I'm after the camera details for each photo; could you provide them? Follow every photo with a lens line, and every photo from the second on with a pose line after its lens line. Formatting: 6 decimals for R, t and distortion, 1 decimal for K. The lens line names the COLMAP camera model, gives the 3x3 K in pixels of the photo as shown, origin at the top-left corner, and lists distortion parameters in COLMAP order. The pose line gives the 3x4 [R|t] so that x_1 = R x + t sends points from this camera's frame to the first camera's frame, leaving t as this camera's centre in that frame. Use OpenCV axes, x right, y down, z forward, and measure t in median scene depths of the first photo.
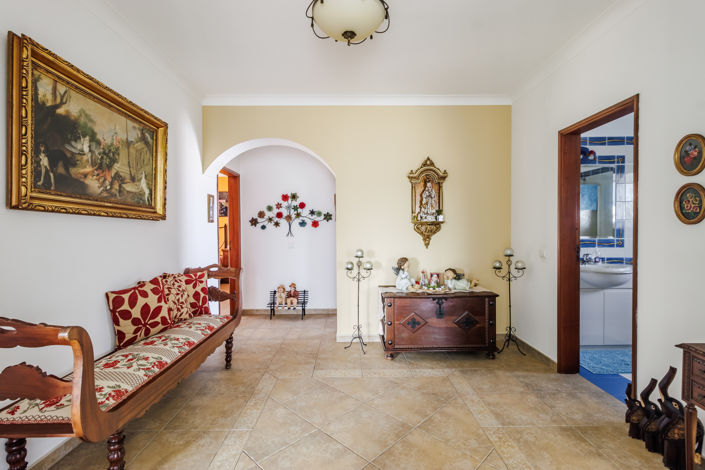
lens RADIAL K [[329.7, 0, 350.2], [0, 329.7, 233.7], [0, 0, 1]] dist [0.013733, -0.000092]
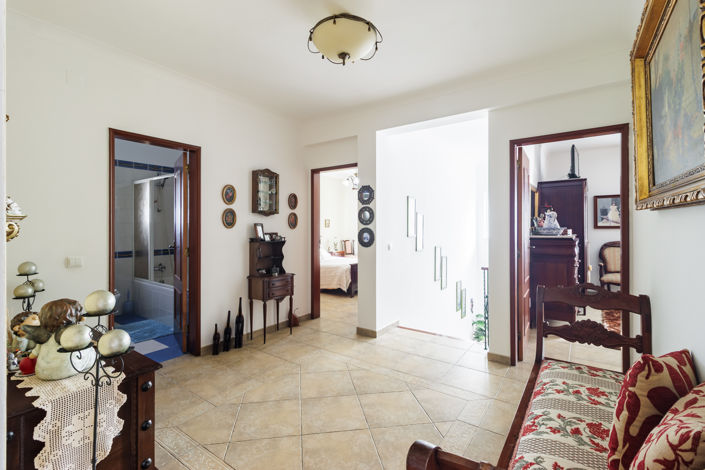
lens RADIAL K [[329.7, 0, 355.9], [0, 329.7, 228.7], [0, 0, 1]] dist [0.013733, -0.000092]
pose [[-0.819154, 0.003095, 0.573566, -0.672835], [0.006372, 0.999973, 0.003705, -0.025041], [-0.573539, 0.006689, -0.819151, 1.934638]]
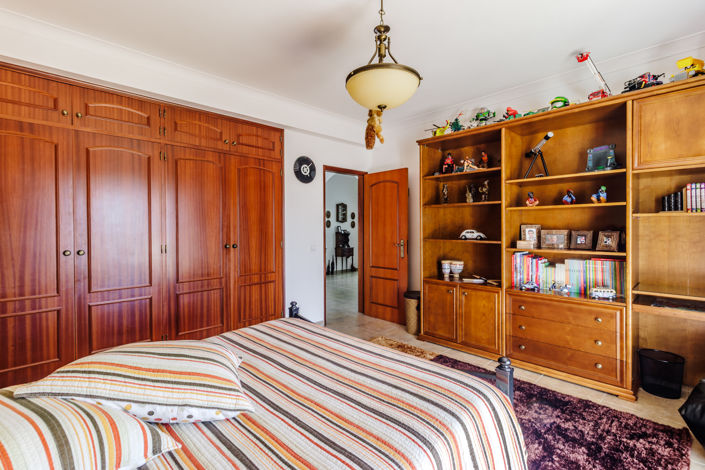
lens RADIAL K [[329.7, 0, 353.6], [0, 329.7, 231.2], [0, 0, 1]] dist [0.013733, -0.000092]
pose [[-0.700943, 0.004462, 0.713203, -2.436697], [0.015464, 0.999840, 0.008943, -0.017224], [-0.713050, 0.017297, -0.700900, 3.671903]]
